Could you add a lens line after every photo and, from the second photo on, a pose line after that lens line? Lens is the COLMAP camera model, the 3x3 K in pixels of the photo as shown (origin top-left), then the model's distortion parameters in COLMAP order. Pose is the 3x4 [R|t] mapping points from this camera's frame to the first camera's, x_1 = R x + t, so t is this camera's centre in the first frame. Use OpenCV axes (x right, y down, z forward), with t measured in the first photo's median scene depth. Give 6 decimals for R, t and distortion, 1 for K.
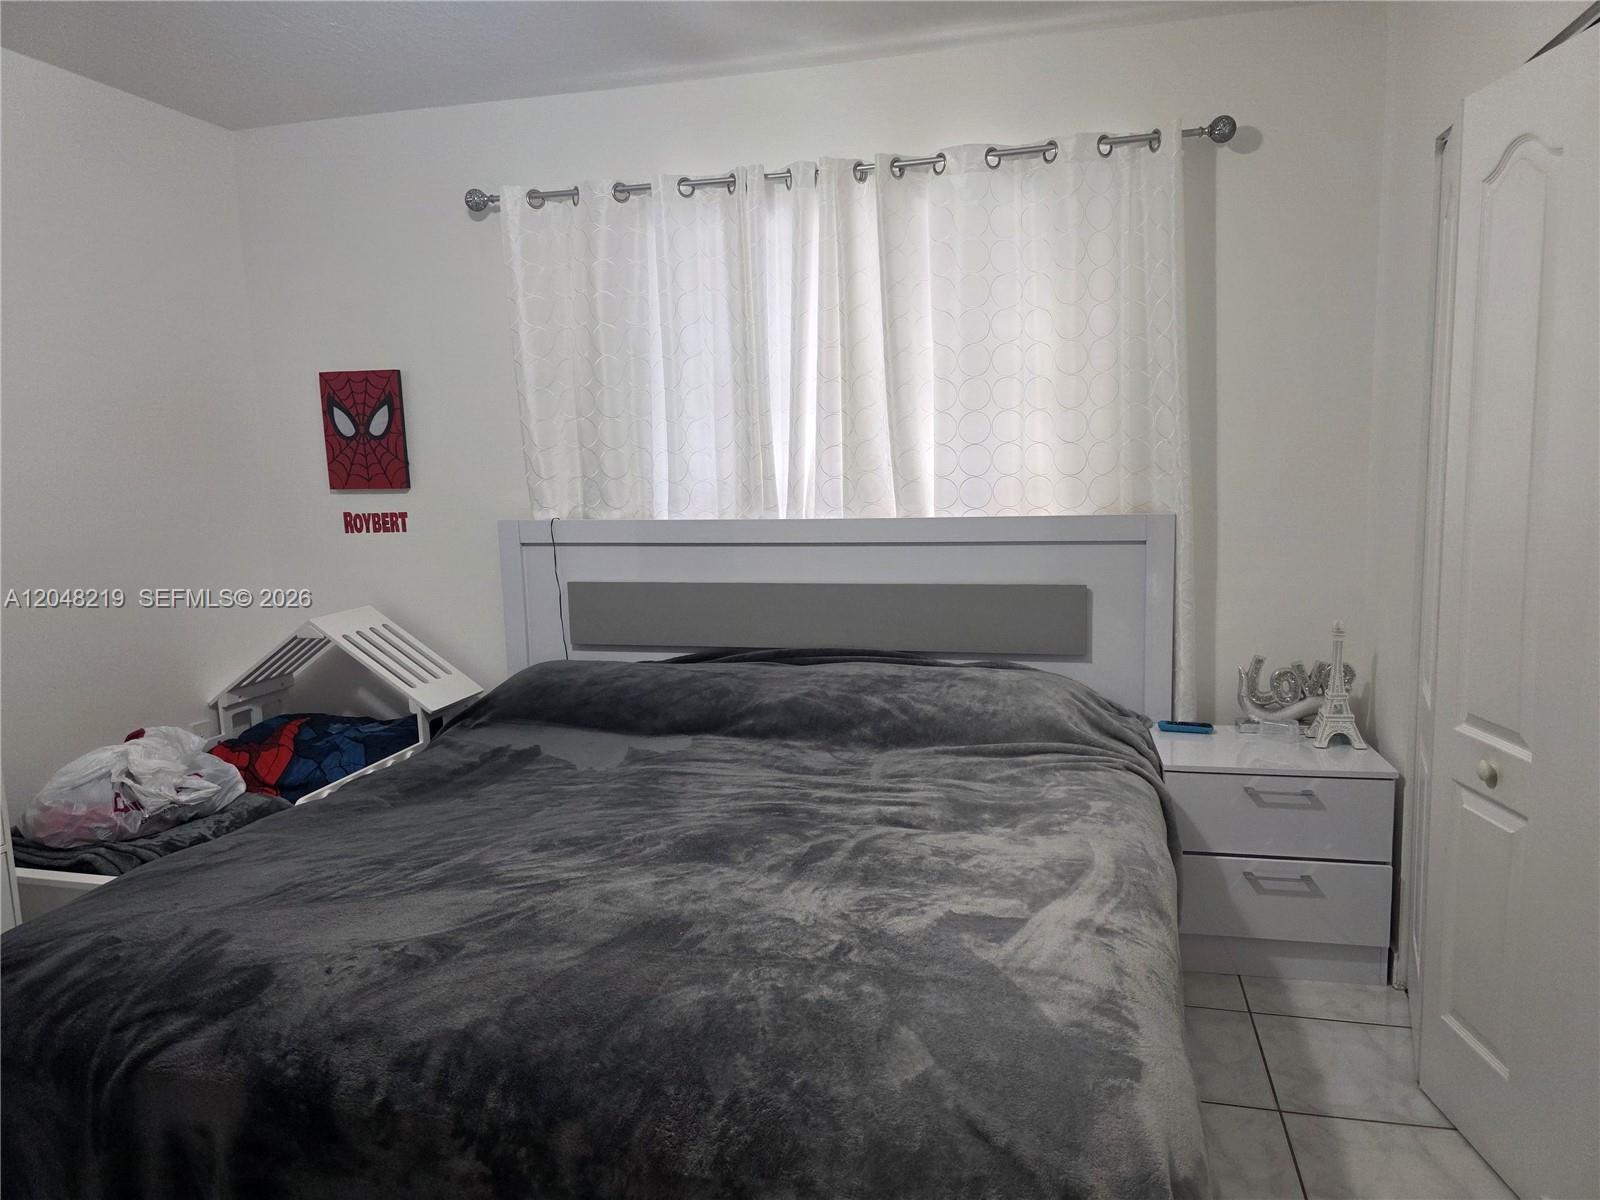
lens RADIAL K [[1071.3, 0, 794.4], [0, 1071.3, 592.6], [0, 0, 1]] dist [0.078789, -0.082897]
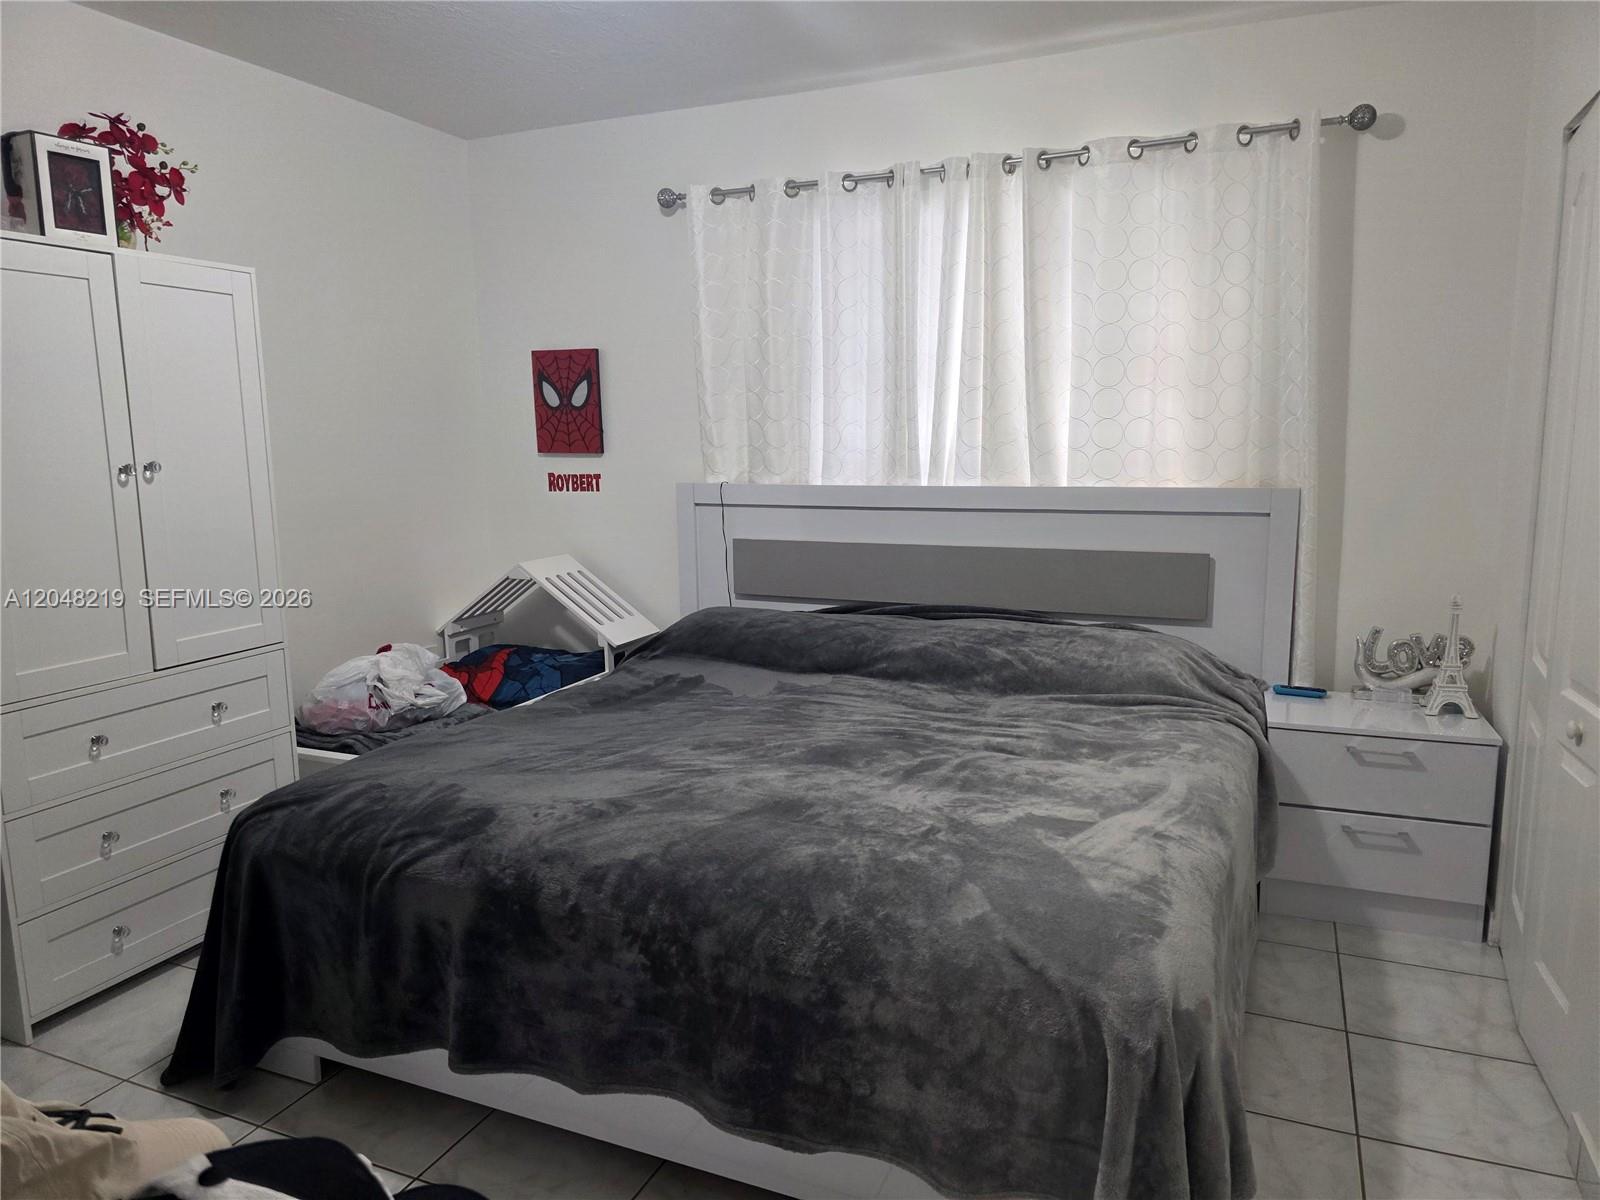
lens RADIAL K [[1071.3, 0, 794.7], [0, 1071.3, 608.4], [0, 0, 1]] dist [0.078789, -0.082897]
pose [[0.986355, 0.042058, -0.159169, 0.044884], [-0.036487, 0.998620, 0.037768, 0.023430], [0.160538, -0.031445, 0.986529, -0.132259]]
